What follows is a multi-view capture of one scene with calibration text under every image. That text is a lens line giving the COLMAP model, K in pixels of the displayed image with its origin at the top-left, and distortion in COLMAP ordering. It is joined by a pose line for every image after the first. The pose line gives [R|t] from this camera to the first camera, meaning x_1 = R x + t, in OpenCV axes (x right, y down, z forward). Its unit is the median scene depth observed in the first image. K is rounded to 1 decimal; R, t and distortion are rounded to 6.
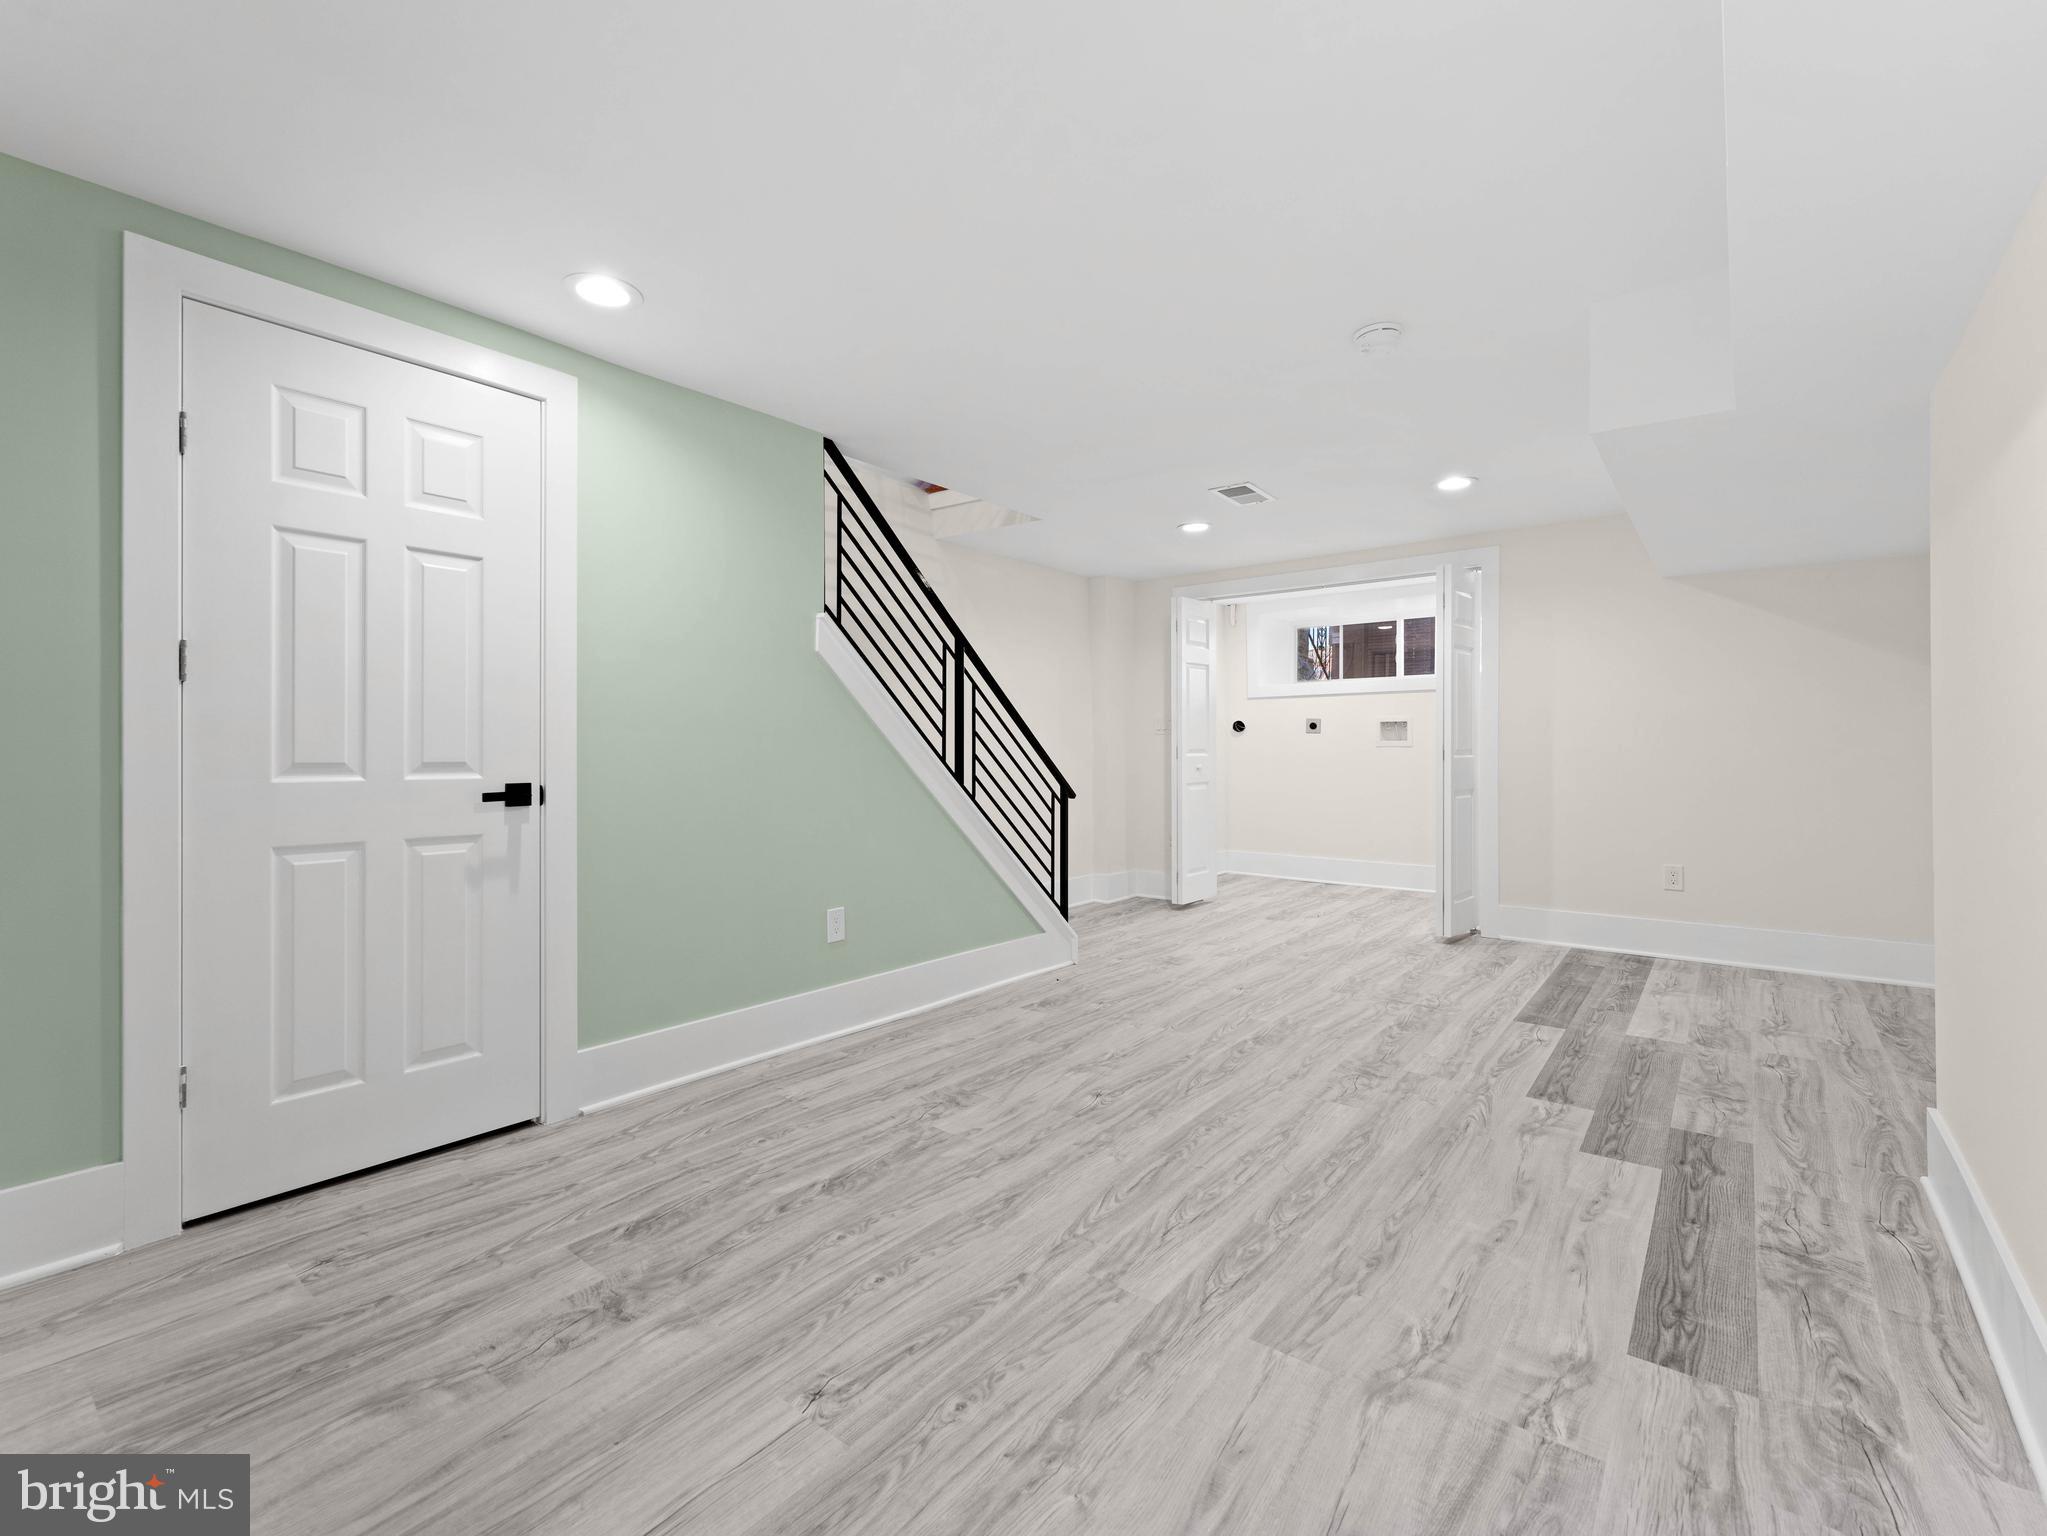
lens RADIAL K [[906.8, 0, 1016.5], [0, 906.8, 761.3], [0, 0, 1]] dist [0.001508, -0.000681]
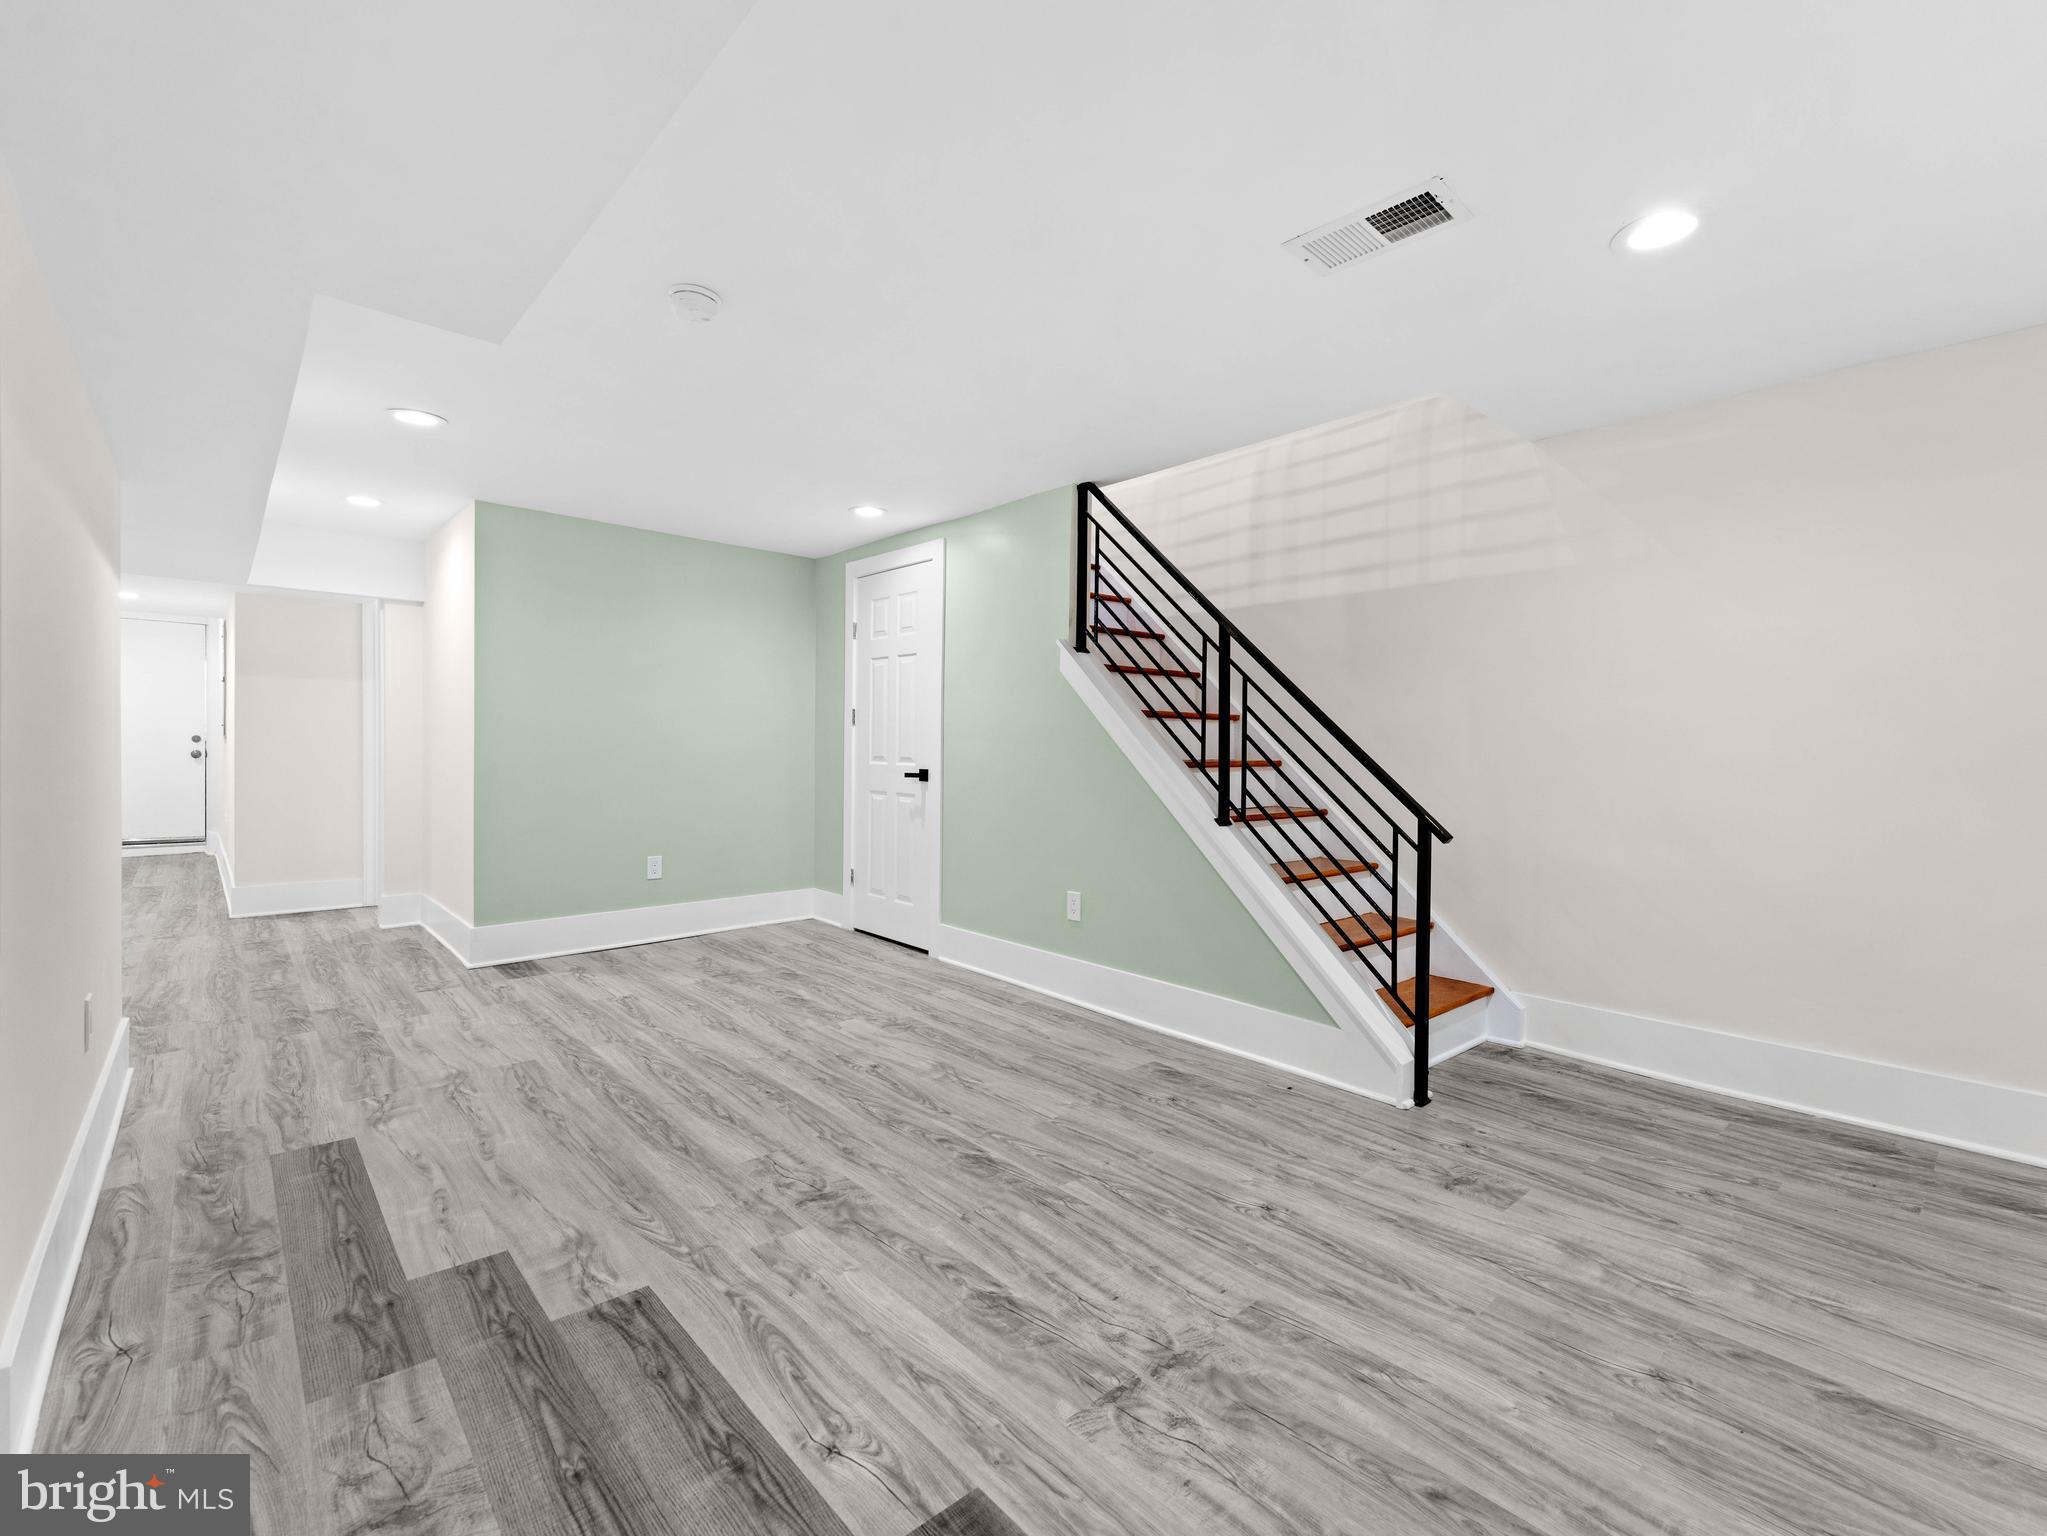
lens RADIAL K [[918.3, 0, 1023.7], [0, 918.3, 753.8], [0, 0, 1]] dist [0.001045, -0.000429]
pose [[-0.169708, 0.004511, -0.985484, 1.268309], [-0.024807, 0.999653, 0.008848, -0.028681], [0.985182, 0.025948, -0.169537, 1.488892]]
